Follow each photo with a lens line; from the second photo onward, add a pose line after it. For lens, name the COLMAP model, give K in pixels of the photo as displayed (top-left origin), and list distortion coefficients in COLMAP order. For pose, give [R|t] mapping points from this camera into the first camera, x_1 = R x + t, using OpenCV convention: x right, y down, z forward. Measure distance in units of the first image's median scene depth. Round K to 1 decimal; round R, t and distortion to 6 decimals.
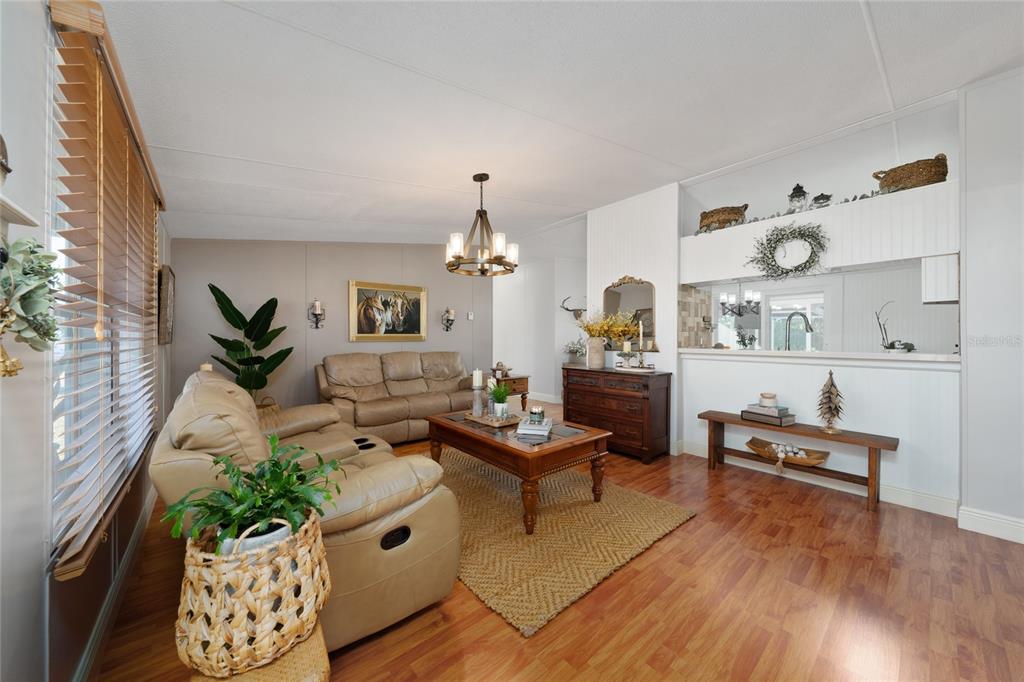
lens RADIAL K [[361.1, 0, 512.0], [0, 361.1, 341.0], [0, 0, 1]] dist [-0.000251, -0.000007]
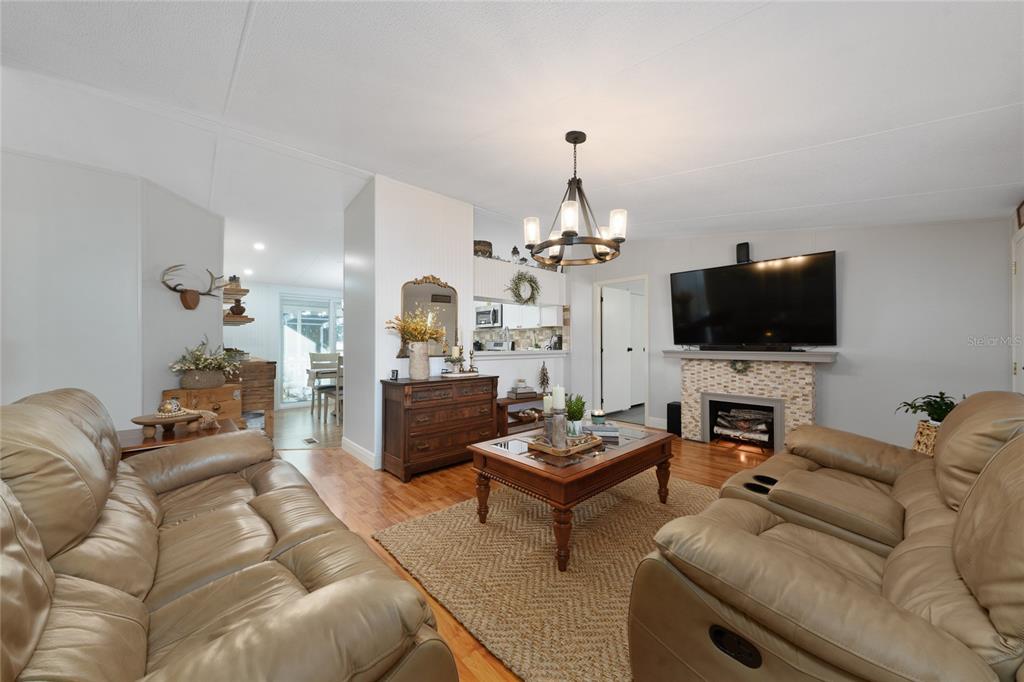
lens RADIAL K [[361.1, 0, 512.0], [0, 361.1, 341.0], [0, 0, 1]] dist [-0.000251, -0.000007]
pose [[-0.032536, 0.005554, 0.999455, -0.813298], [0.010236, 0.999934, -0.005224, -0.007390], [-0.999418, 0.010061, -0.032590, 1.095472]]
